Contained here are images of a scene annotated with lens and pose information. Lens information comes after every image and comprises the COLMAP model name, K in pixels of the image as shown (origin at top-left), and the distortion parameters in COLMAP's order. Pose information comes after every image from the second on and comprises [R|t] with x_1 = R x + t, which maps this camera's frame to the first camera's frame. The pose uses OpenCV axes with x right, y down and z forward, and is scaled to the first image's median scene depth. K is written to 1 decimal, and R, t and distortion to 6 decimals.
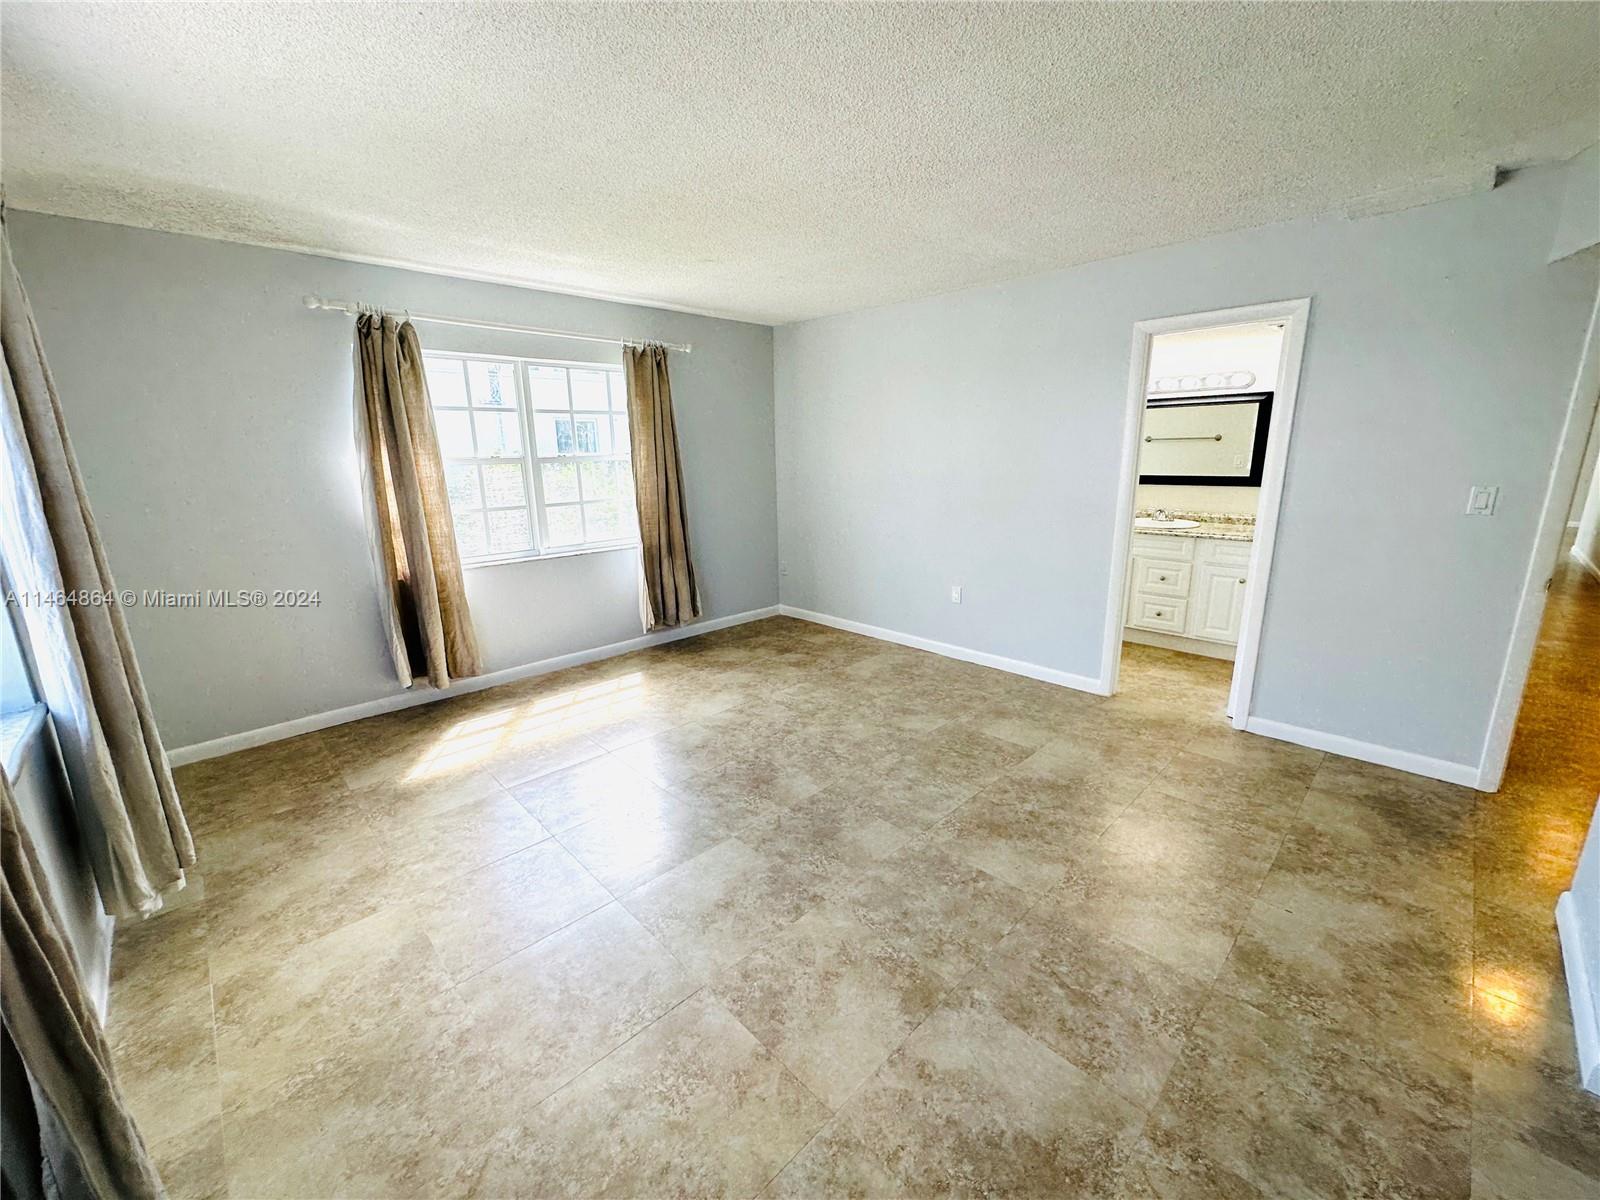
lens RADIAL K [[643.5, 0, 800.0], [0, 643.5, 600.0], [0, 0, 1]] dist [0.000035, 0.000081]
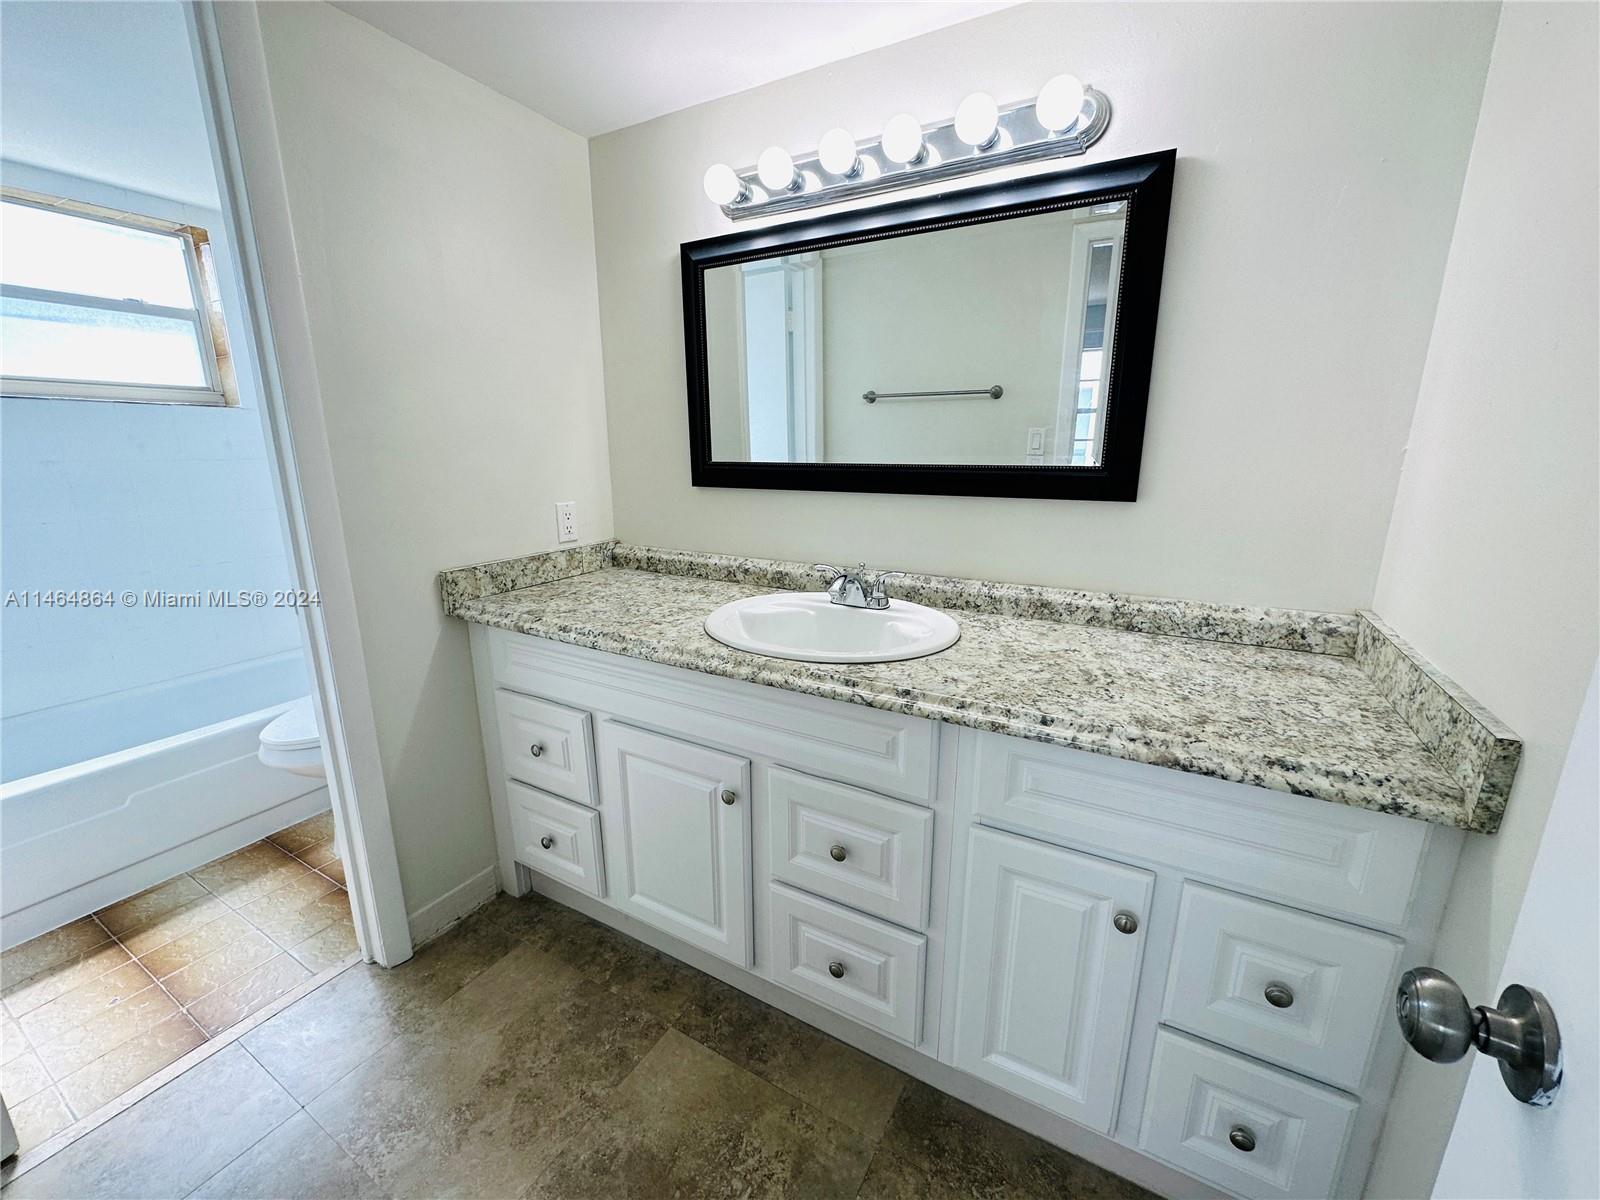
lens RADIAL K [[643.5, 0, 800.0], [0, 643.5, 600.0], [0, 0, 1]] dist [0.000035, 0.000081]
pose [[0.961795, -0.049339, 0.269289, 0.486430], [0.047959, 0.998781, 0.011705, -0.141818], [-0.269538, 0.001657, 0.962988, 0.757280]]
